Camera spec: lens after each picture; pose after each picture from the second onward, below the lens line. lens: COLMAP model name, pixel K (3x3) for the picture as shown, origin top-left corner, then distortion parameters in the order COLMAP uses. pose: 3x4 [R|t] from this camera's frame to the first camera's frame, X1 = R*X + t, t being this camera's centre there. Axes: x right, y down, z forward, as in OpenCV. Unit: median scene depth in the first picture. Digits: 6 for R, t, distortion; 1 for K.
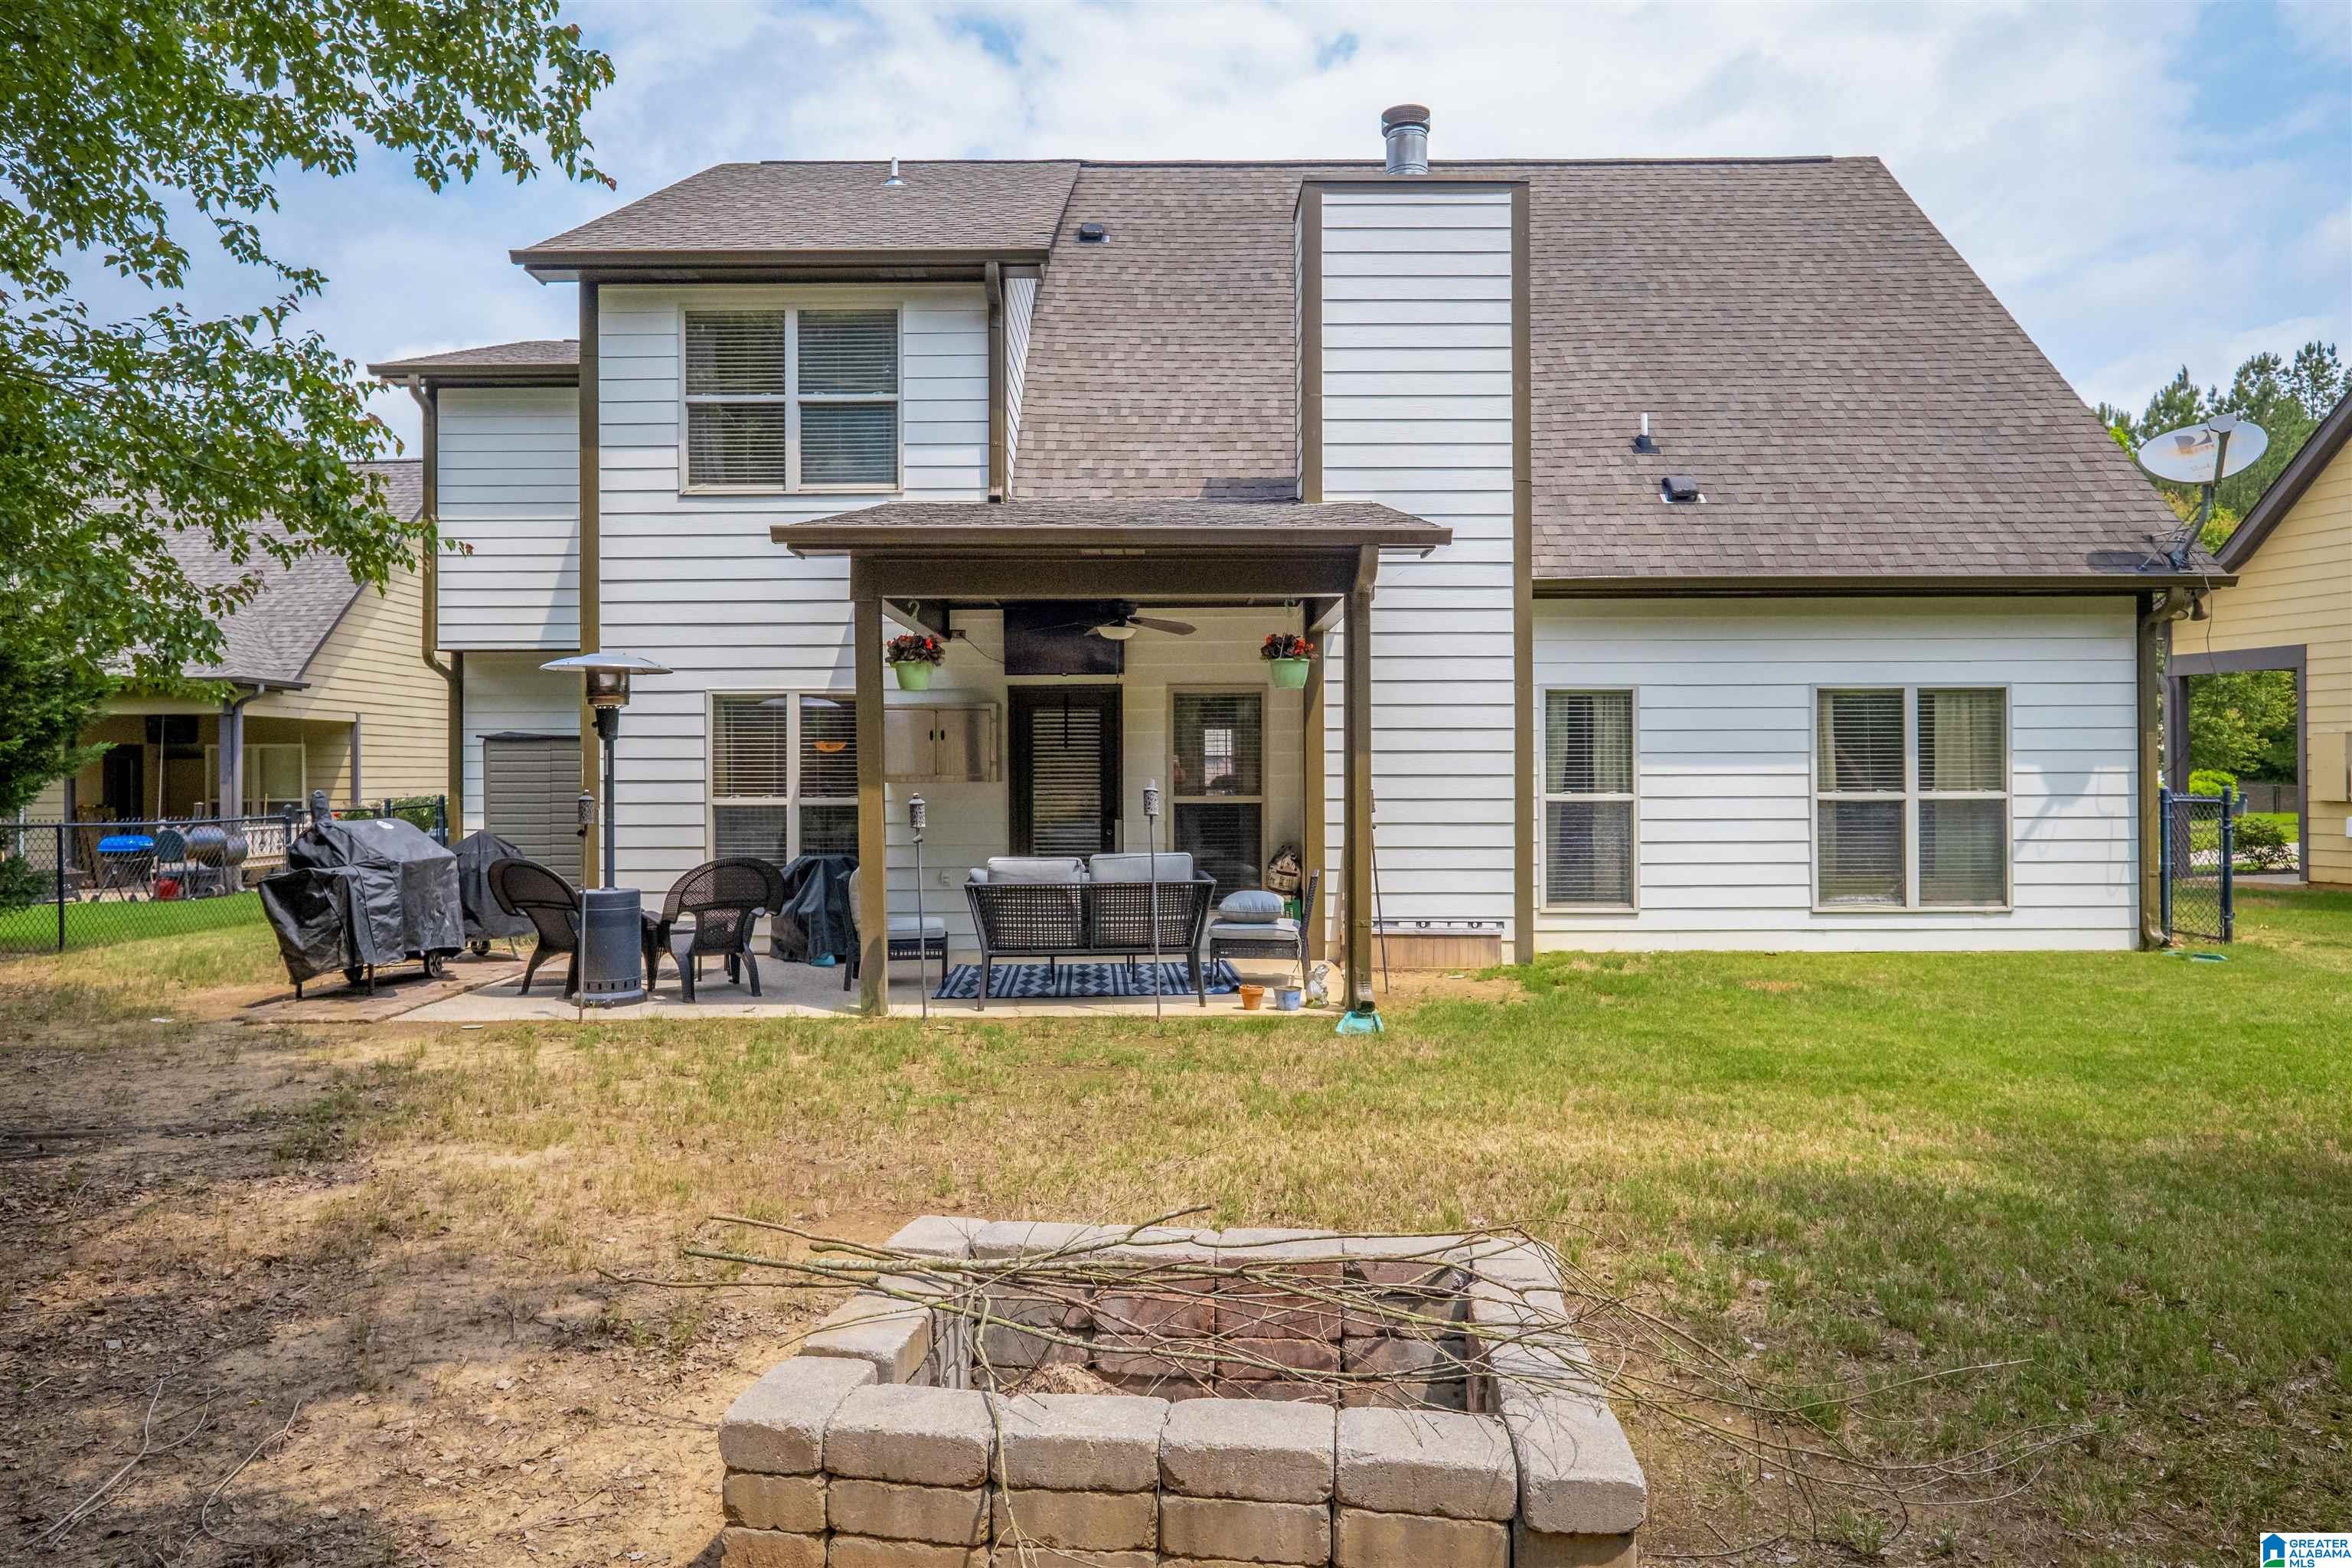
lens RADIAL K [[1526.4, 0, 1189.2], [0, 1526.4, 775.1], [0, 0, 1]] dist [0.000427, 0.001795]
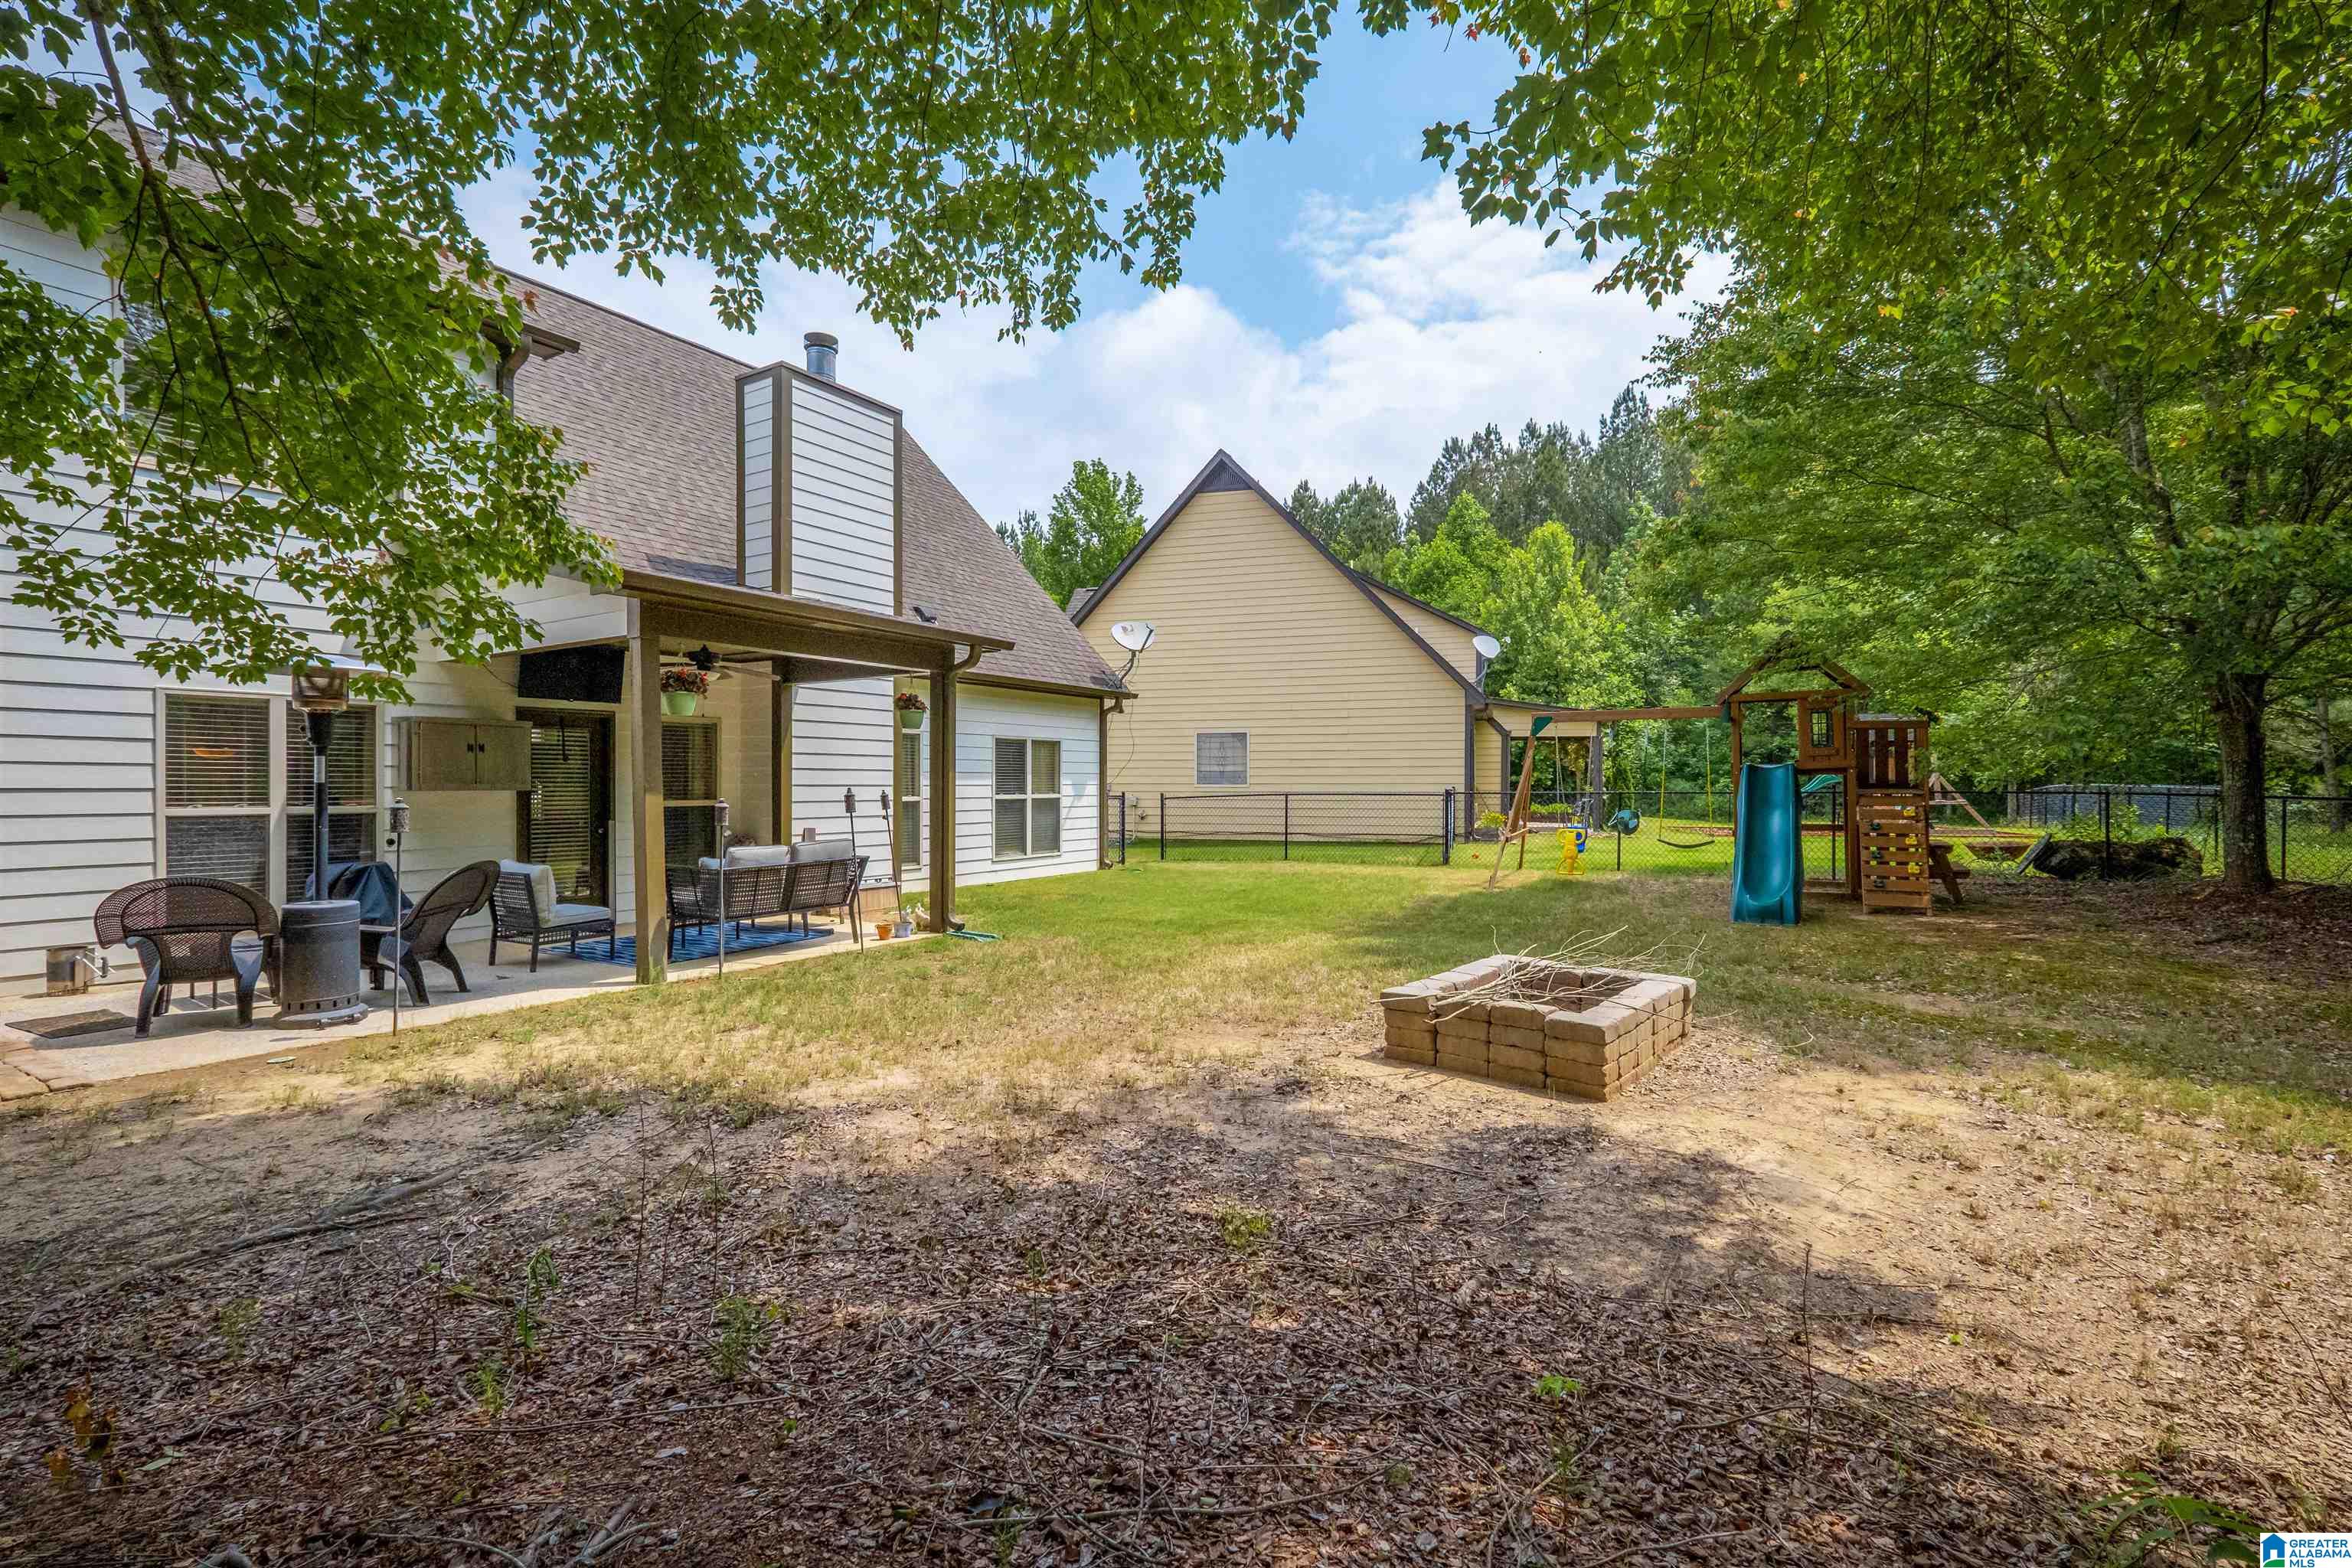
lens RADIAL K [[1049.1, 0, 1190.7], [0, 1049.1, 776.8], [0, 0, 1]] dist [0.002058, -0.000249]
pose [[0.518815, 0.009339, 0.854836, -0.533232], [-0.000553, 0.999944, -0.010589, 0.002614], [-0.854886, 0.005021, 0.518791, 0.156186]]
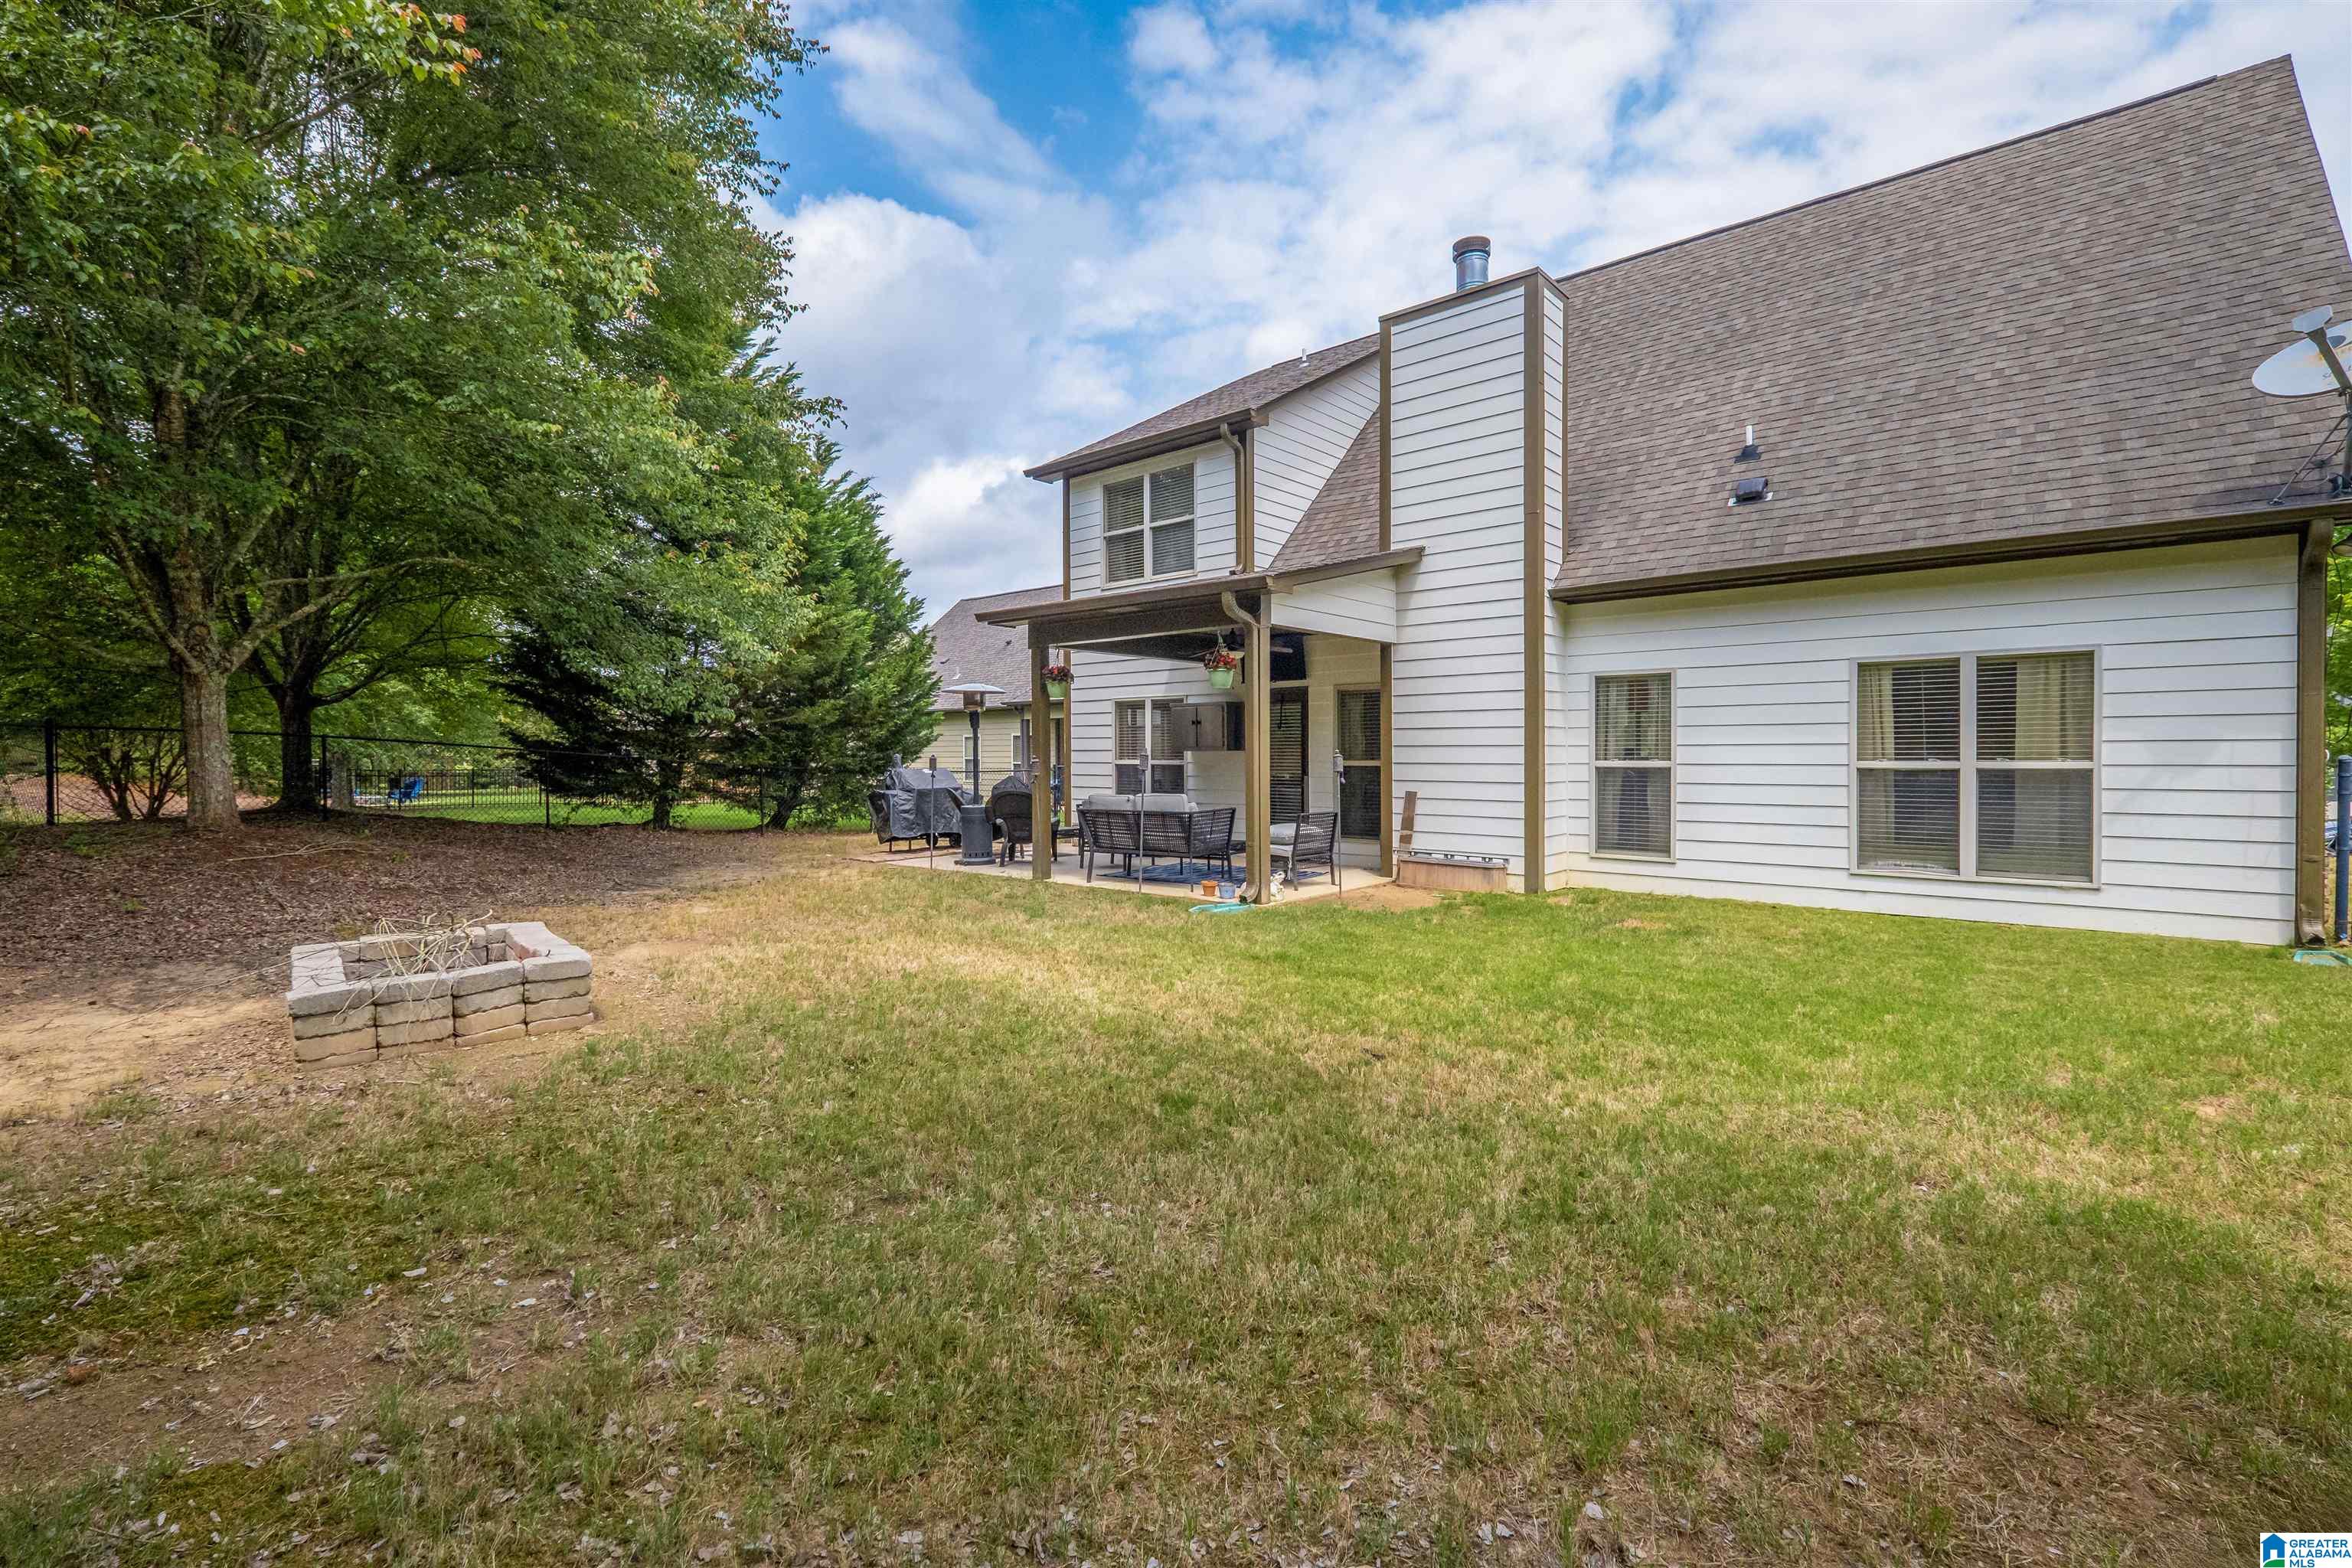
lens RADIAL K [[1049.1, 0, 1203.1], [0, 1049.1, 766.8], [0, 0, 1]] dist [0.002058, -0.000249]
pose [[0.747788, 0.010919, -0.663847, 0.556214], [0.002930, 0.999801, 0.019746, -0.000229], [0.663931, -0.016711, 0.747607, 0.153926]]
